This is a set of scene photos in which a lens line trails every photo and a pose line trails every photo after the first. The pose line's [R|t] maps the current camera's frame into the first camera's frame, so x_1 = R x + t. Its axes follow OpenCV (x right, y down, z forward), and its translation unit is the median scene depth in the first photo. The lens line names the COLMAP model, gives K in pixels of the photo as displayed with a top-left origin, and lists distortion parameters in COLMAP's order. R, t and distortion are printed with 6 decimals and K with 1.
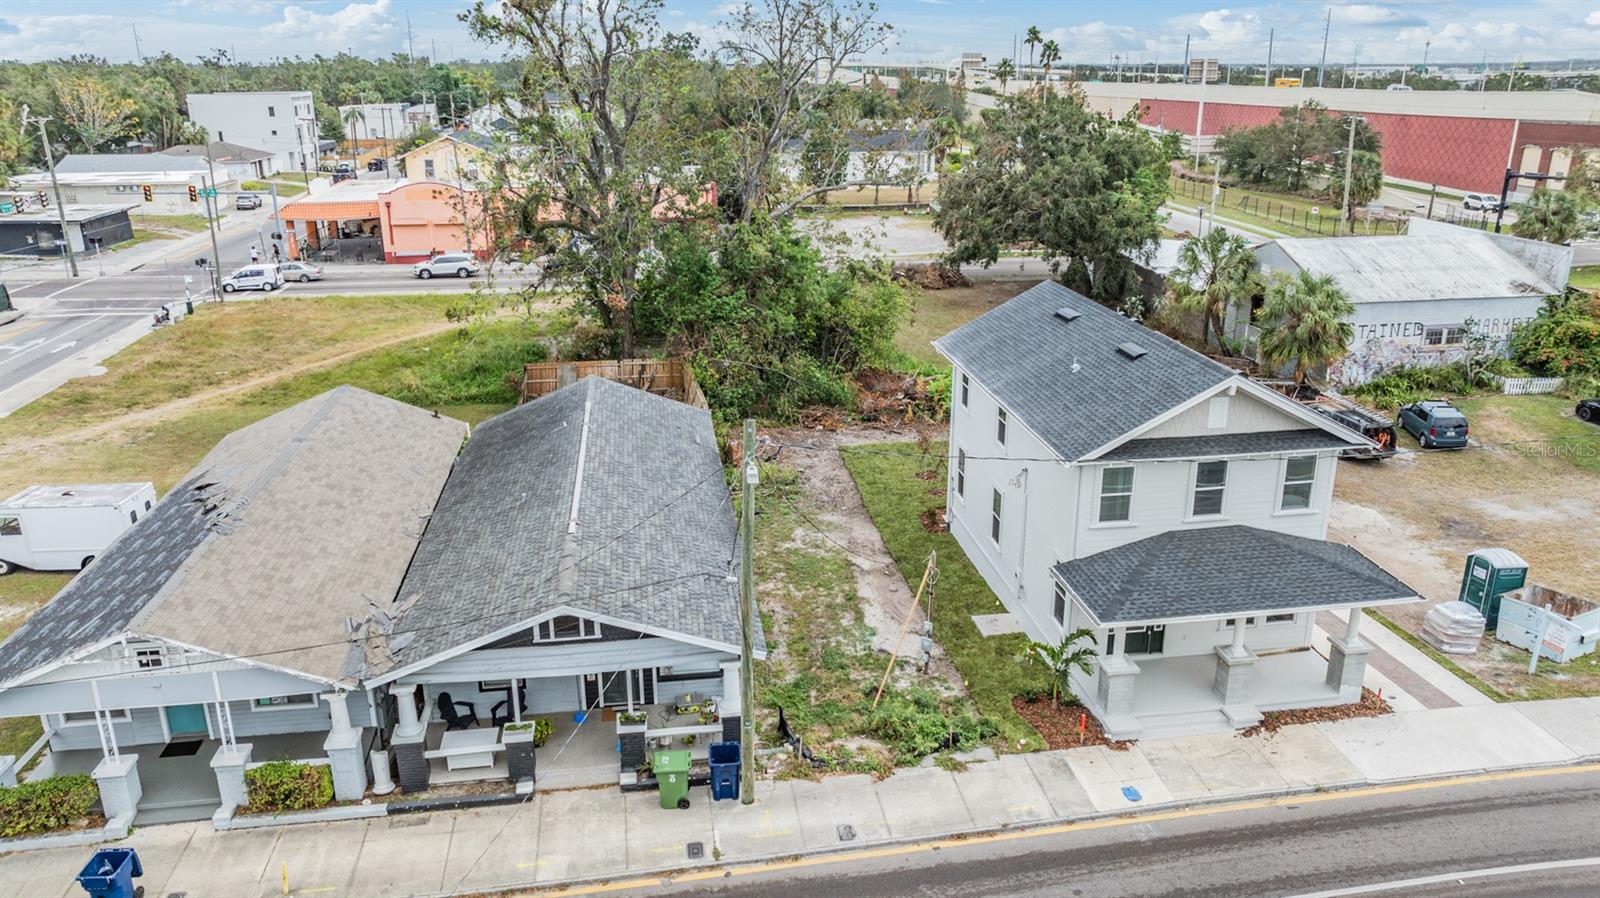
lens RADIAL K [[1143.6, 0, 804.6], [0, 1143.6, 451.0], [0, 0, 1]] dist [-0.036921, 0.040234]
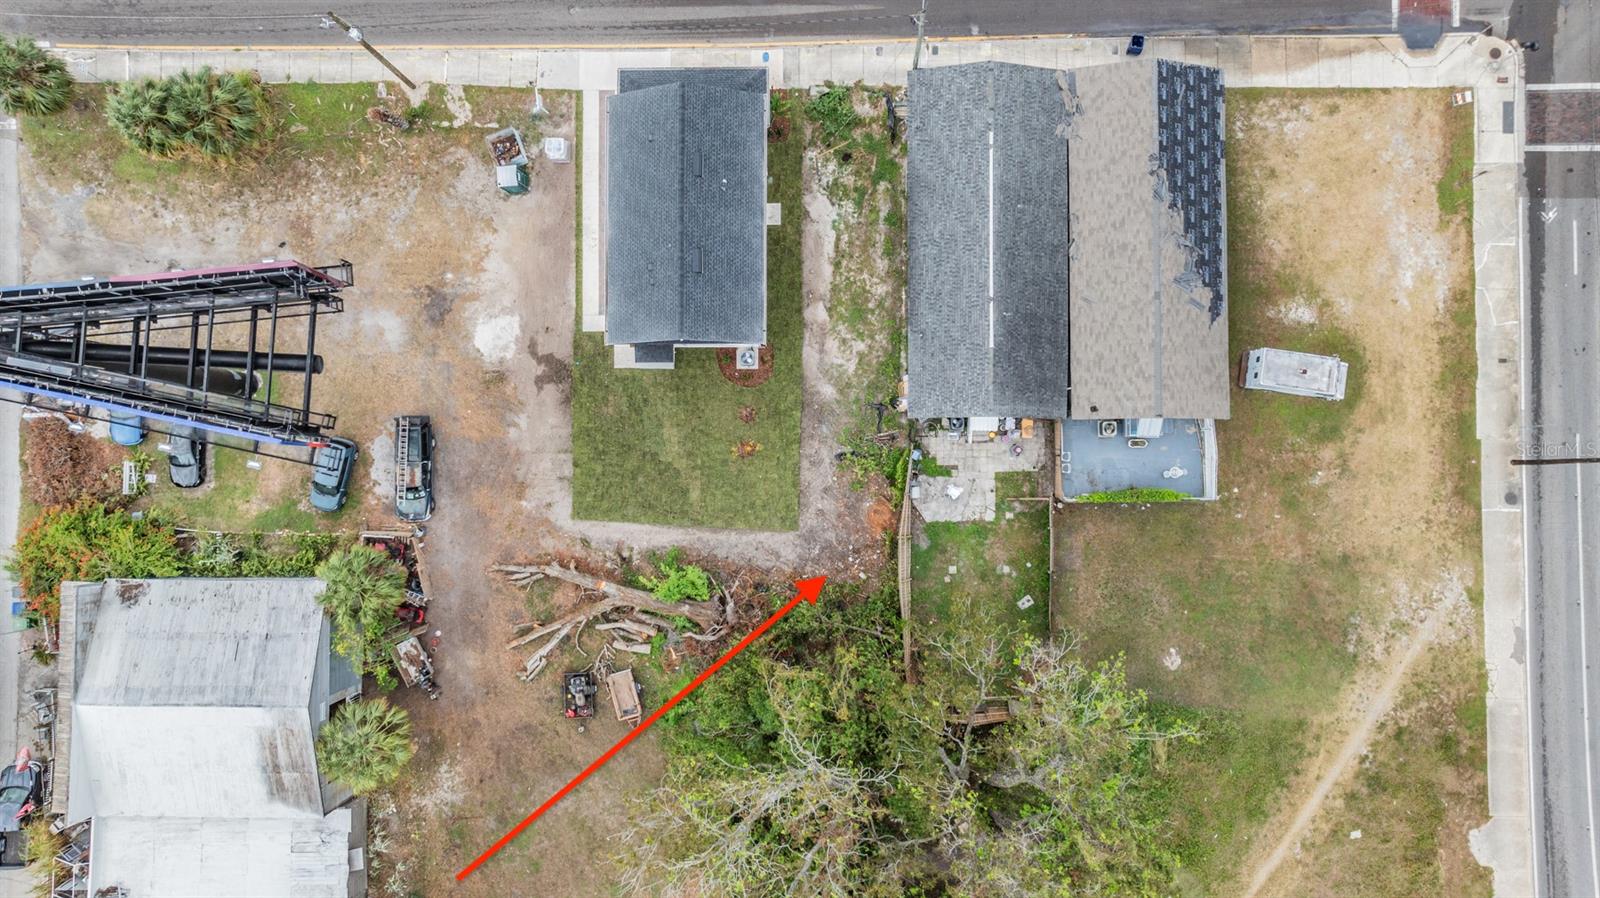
lens RADIAL K [[1118.1, 0, 800.8], [0, 1118.1, 449.3], [0, 0, 1]] dist [-0.019228, 0.000970]
pose [[-0.989022, -0.144451, 0.031132, 0.001103], [0.072309, -0.289367, 0.954483, -1.772095], [-0.128867, 0.946256, 0.296635, 0.812295]]
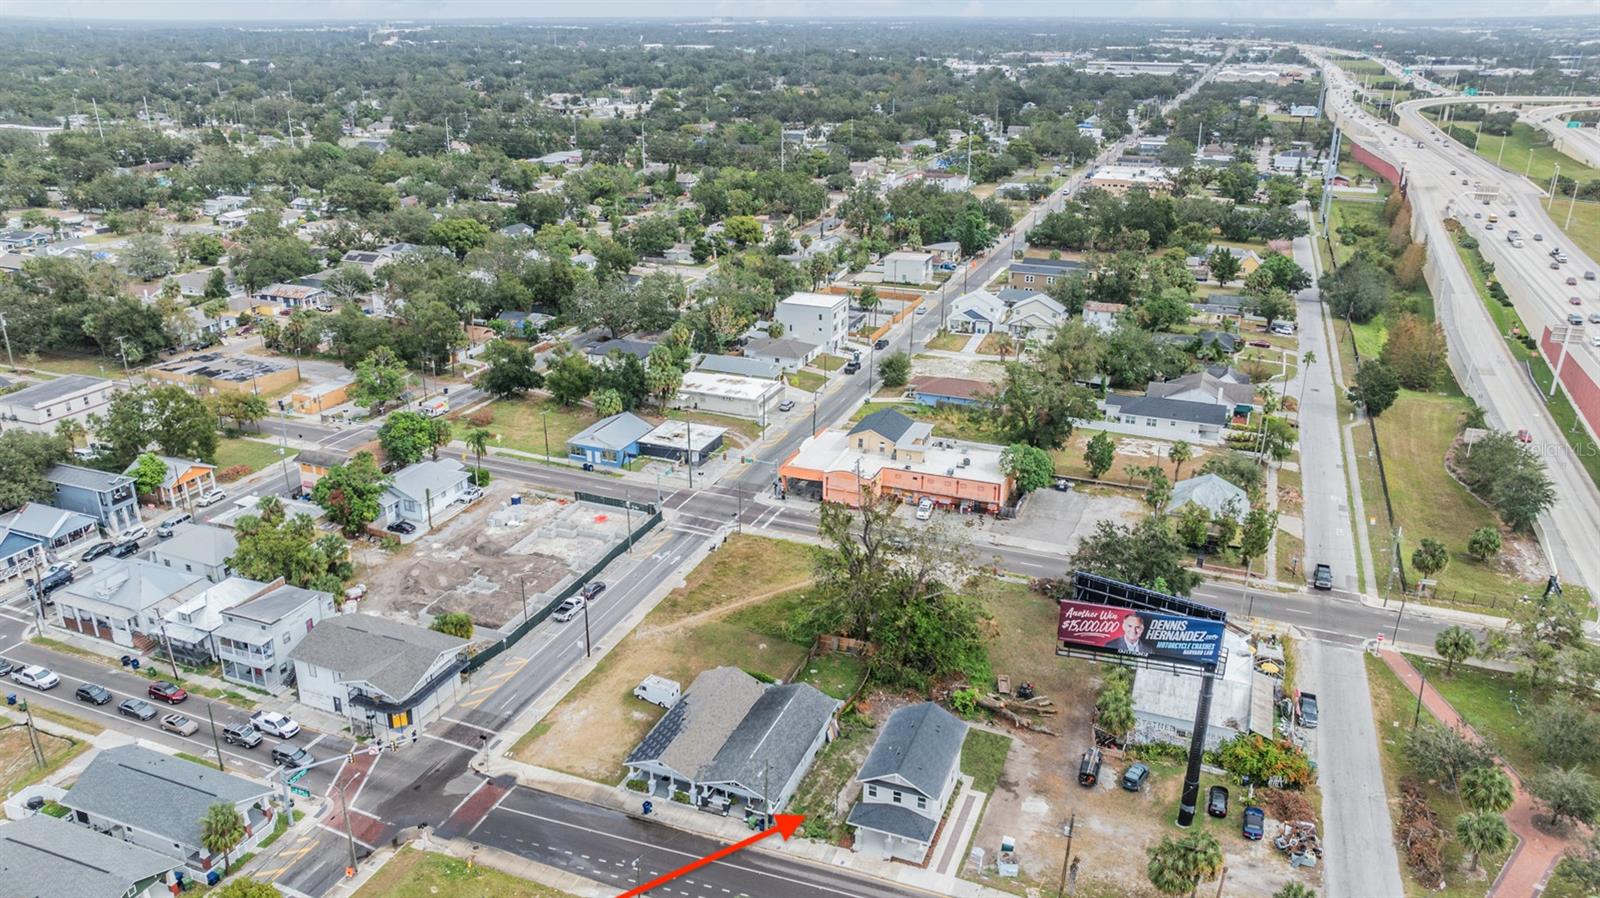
lens RADIAL K [[1133.4, 0, 794.9], [0, 1133.4, 441.3], [0, 0, 1]] dist [-0.014634, -0.003553]
pose [[0.866010, 0.185628, -0.464293, 1.368946], [-0.166012, 0.982607, 0.083204, -1.196066], [0.471663, 0.005023, 0.881765, -2.154182]]
